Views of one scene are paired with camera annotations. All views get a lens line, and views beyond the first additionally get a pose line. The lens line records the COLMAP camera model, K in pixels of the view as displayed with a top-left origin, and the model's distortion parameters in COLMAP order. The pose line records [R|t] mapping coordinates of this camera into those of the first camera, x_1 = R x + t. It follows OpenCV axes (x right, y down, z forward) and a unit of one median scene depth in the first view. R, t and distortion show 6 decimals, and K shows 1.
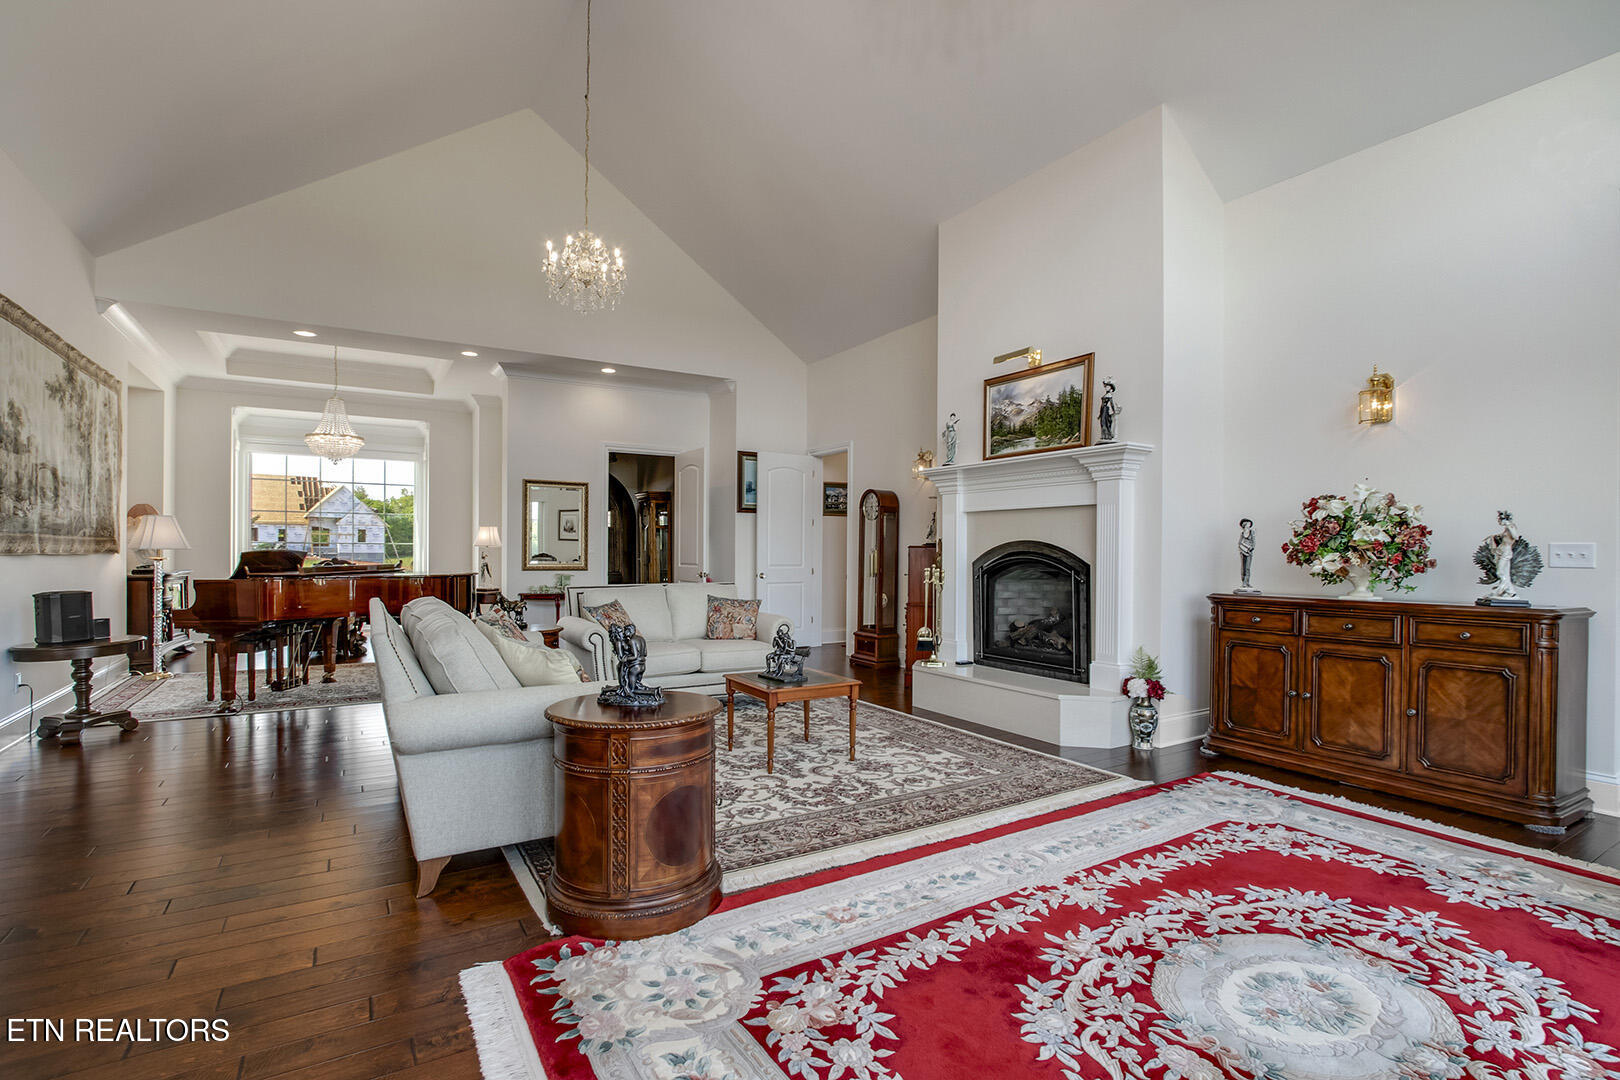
lens RADIAL K [[756.0, 0, 807.3], [0, 756.0, 549.1], [0, 0, 1]] dist [-0.029172, 0.006196]
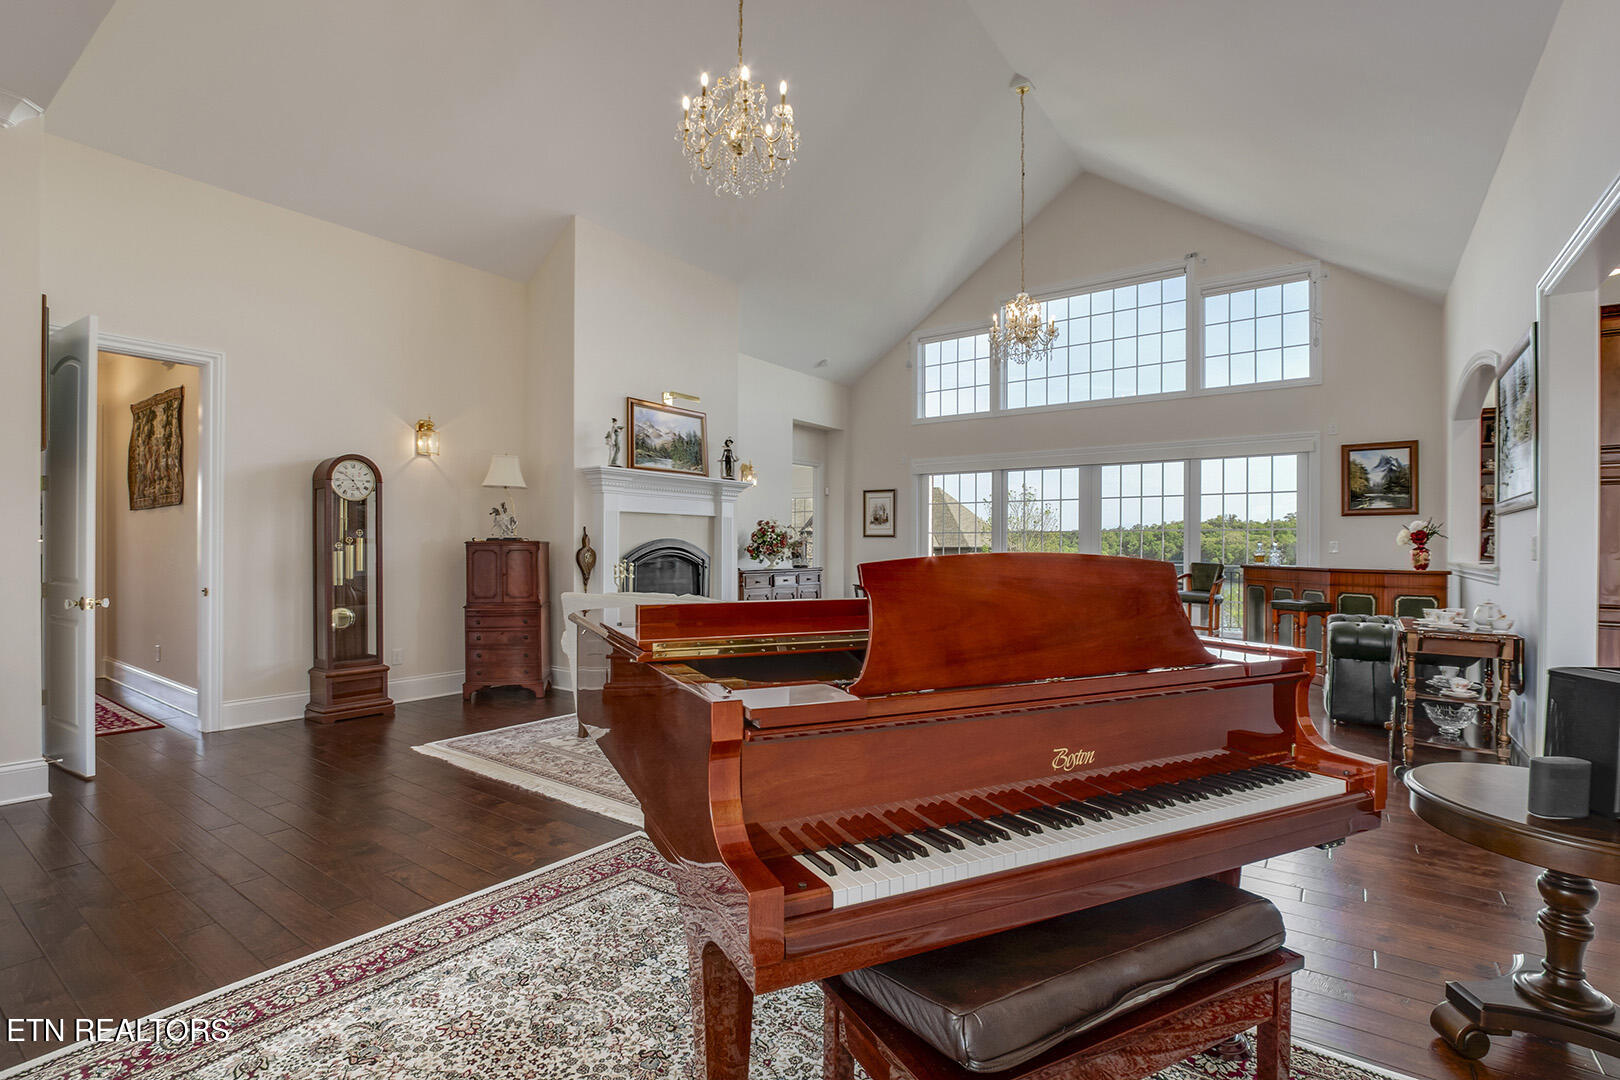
lens RADIAL K [[756.0, 0, 802.6], [0, 756.0, 550.5], [0, 0, 1]] dist [-0.029172, 0.006196]
pose [[-0.378191, -0.009600, 0.925678, -1.322616], [-0.007080, 0.999947, 0.007478, -0.002751], [-0.925701, -0.003726, -0.378239, 1.692622]]
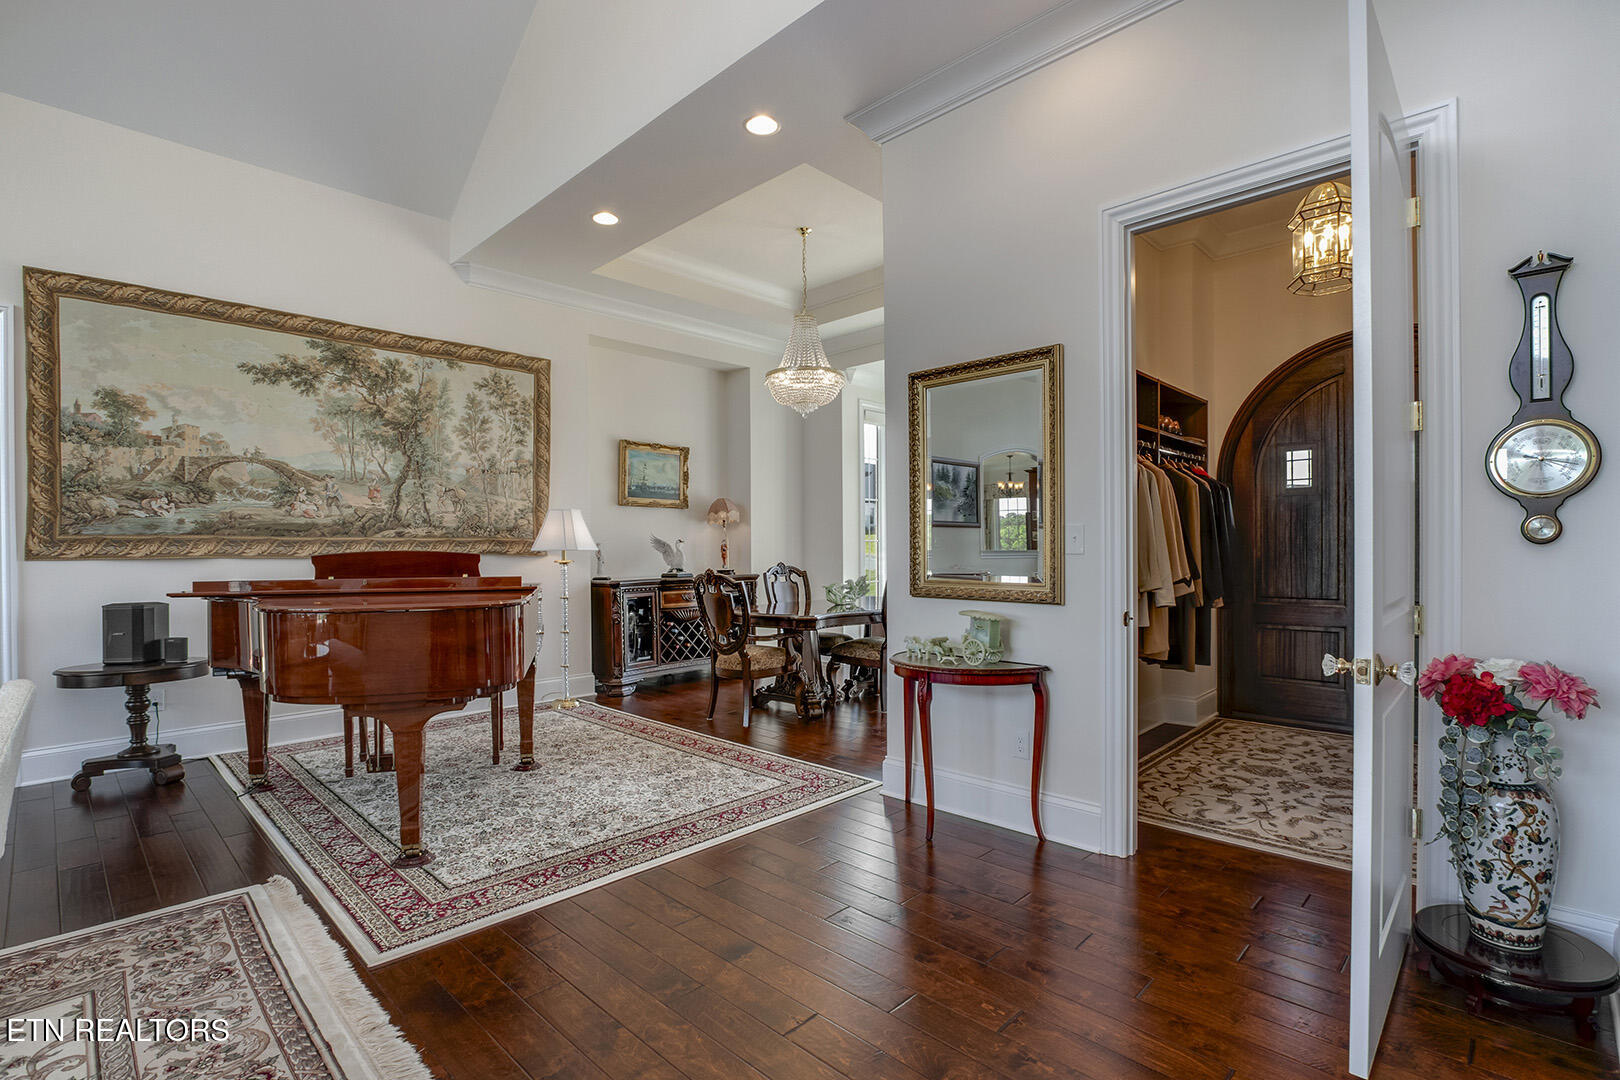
lens RADIAL K [[756.0, 0, 815.1], [0, 756.0, 553.1], [0, 0, 1]] dist [-0.029172, 0.006196]
pose [[0.248856, -0.001290, -0.968540, 0.014638], [0.009031, 0.999959, 0.000989, 0.006813], [0.968498, -0.008993, 0.248857, 1.728239]]
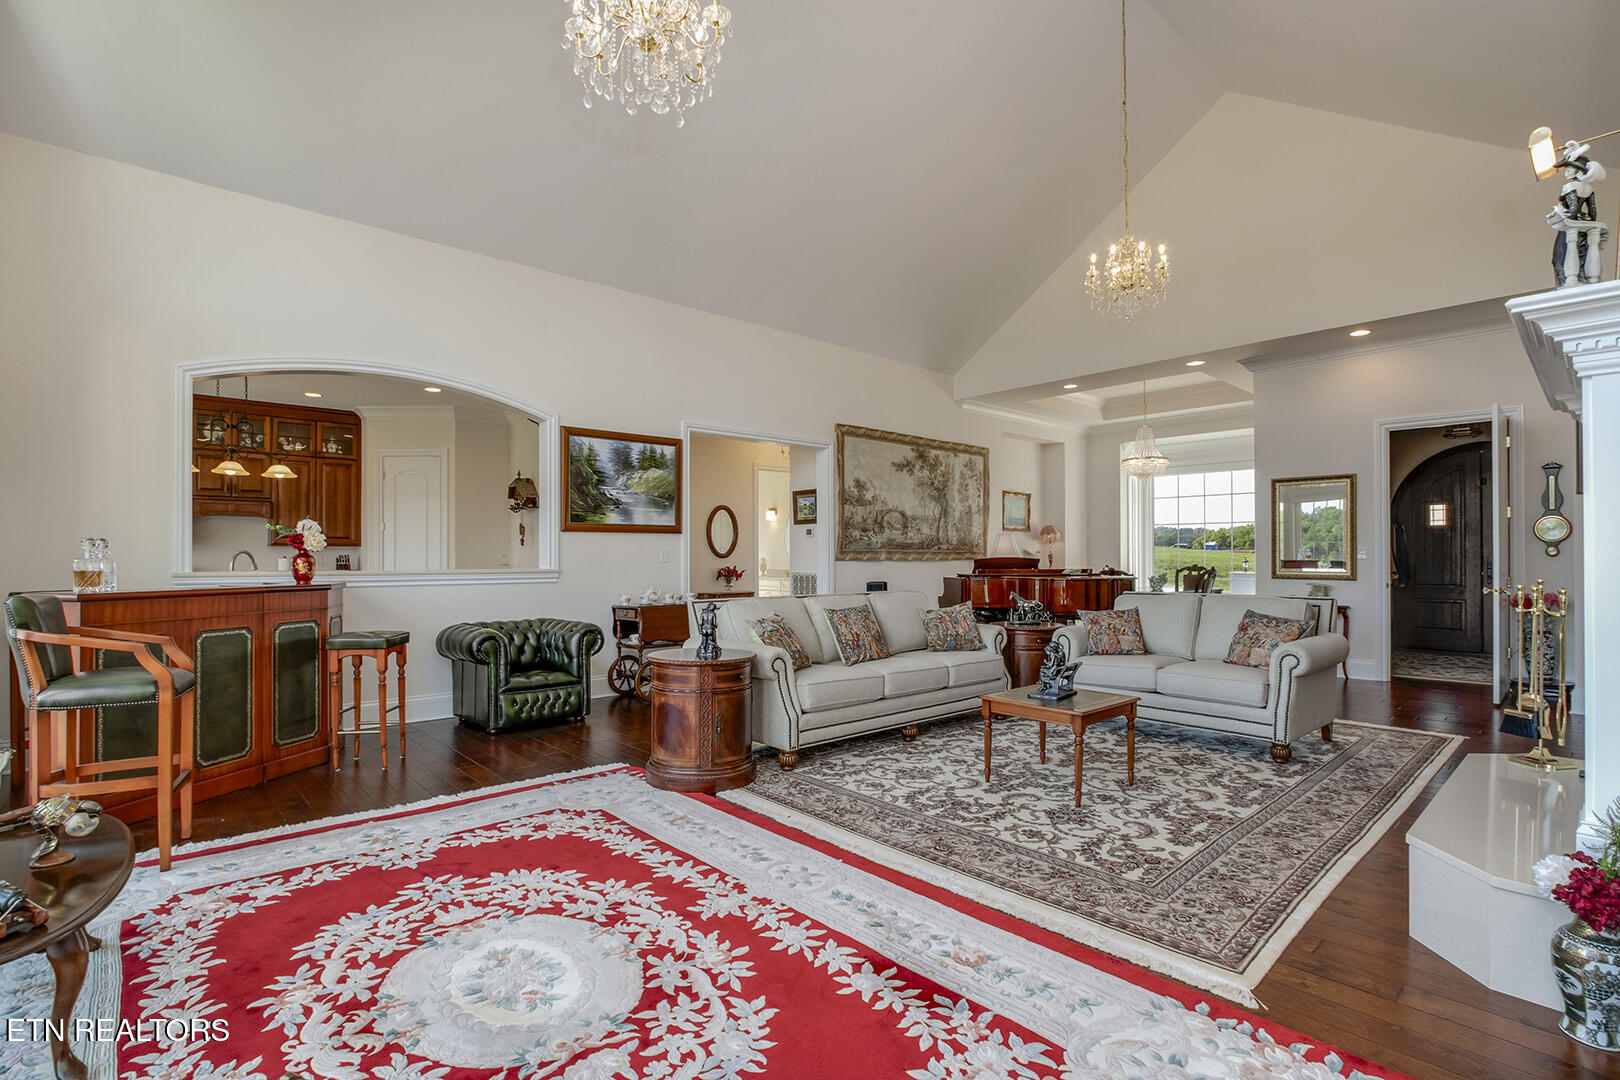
lens RADIAL K [[756.0, 0, 815.5], [0, 756.0, 553.0], [0, 0, 1]] dist [-0.029172, 0.006196]
pose [[0.189255, -0.011360, -0.981862, 0.841738], [0.004785, 0.999932, -0.010647, 0.008107], [0.981916, -0.002683, 0.189296, 0.573052]]
